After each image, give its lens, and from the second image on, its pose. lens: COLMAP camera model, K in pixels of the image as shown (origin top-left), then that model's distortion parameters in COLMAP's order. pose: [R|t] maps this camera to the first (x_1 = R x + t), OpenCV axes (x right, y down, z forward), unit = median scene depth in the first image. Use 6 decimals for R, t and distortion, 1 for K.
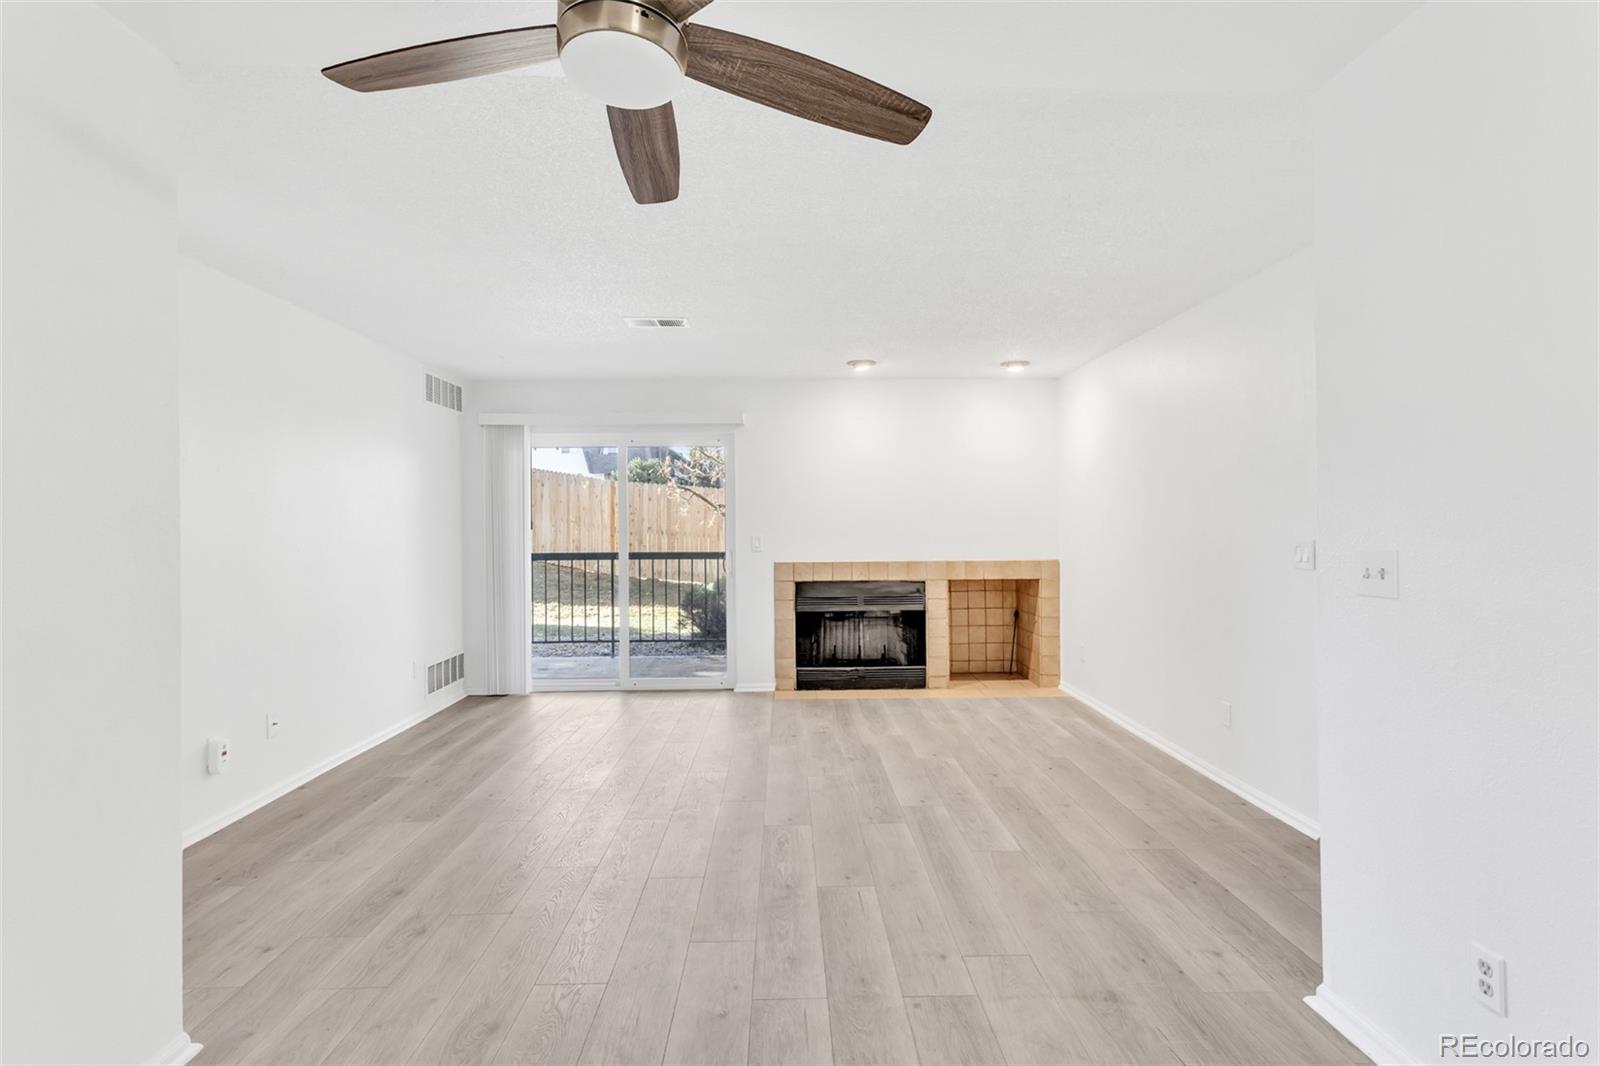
lens RADIAL K [[782.3, 0, 799.1], [0, 782.3, 522.7], [0, 0, 1]] dist [0.007872, 0.001715]
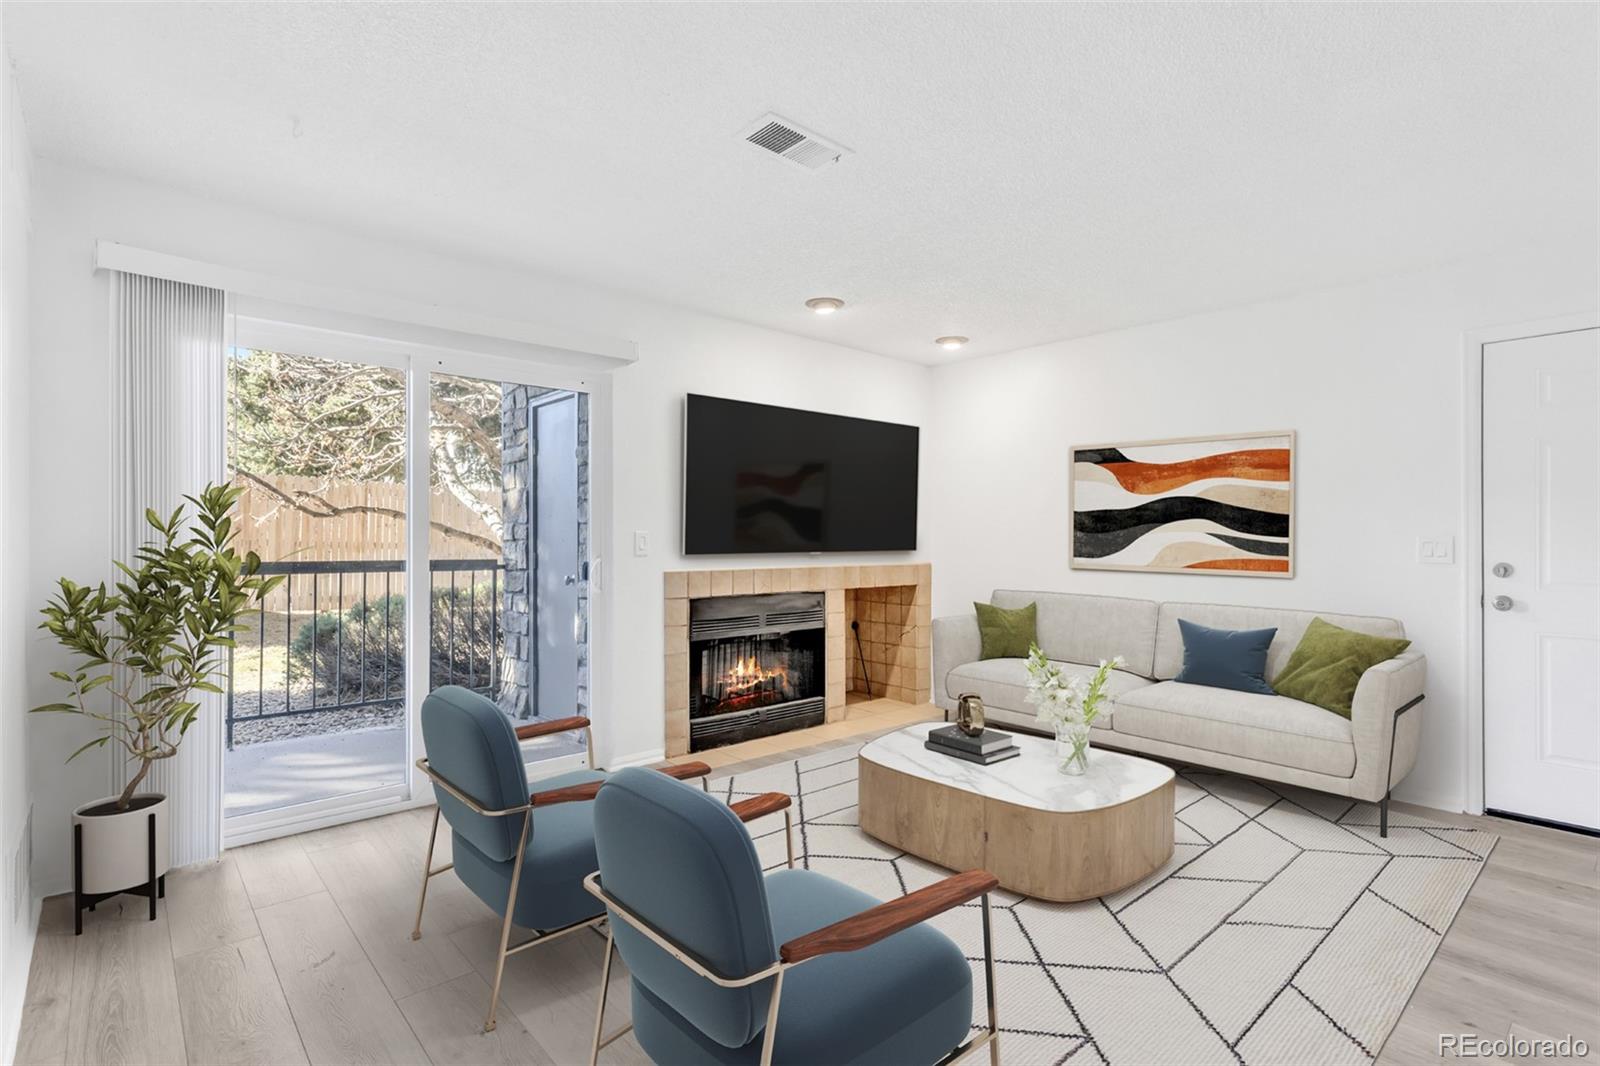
lens RADIAL K [[782.3, 0, 810.2], [0, 782.3, 531.7], [0, 0, 1]] dist [0.007872, 0.001715]
pose [[0.760040, 0.015663, 0.649688, -0.380098], [-0.013568, 0.999874, -0.008233, 0.019594], [-0.649735, -0.002557, 0.760156, 0.395487]]
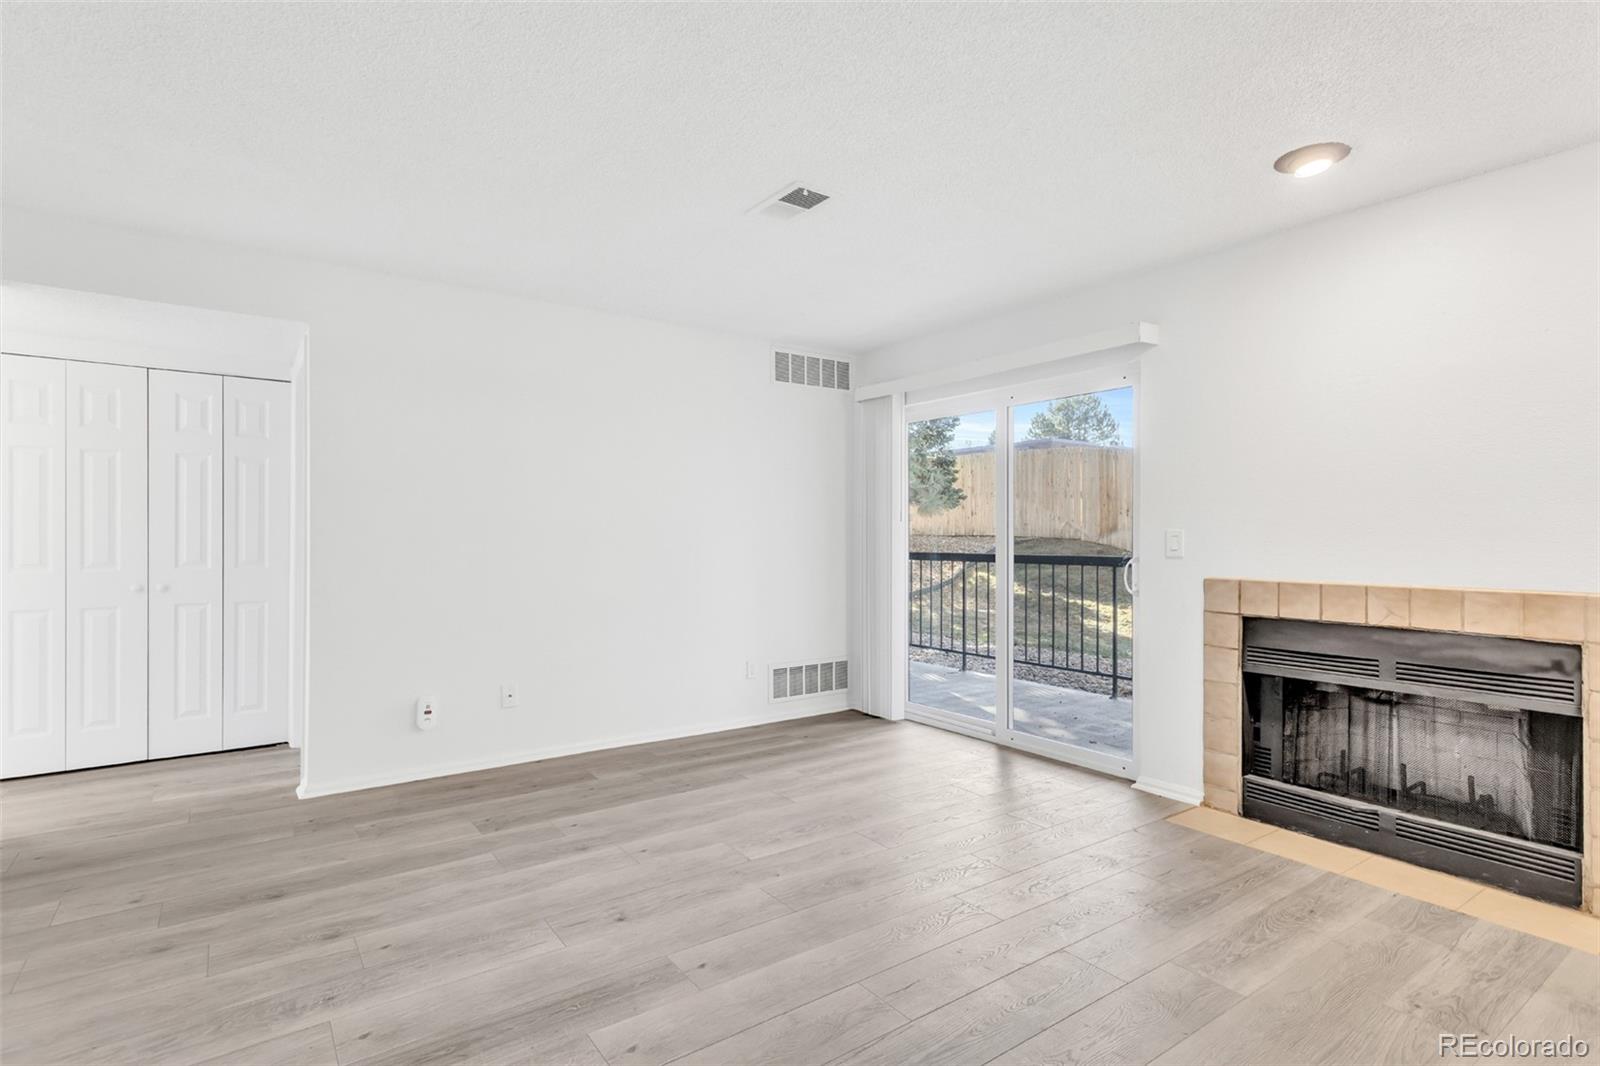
lens RADIAL K [[782.3, 0, 806.0], [0, 782.3, 533.5], [0, 0, 1]] dist [0.007872, 0.001715]
pose [[0.569822, 0.006224, -0.821744, 0.268458], [-0.004462, 0.999980, 0.004479, 0.017559], [0.821756, 0.001114, 0.569839, 0.441949]]
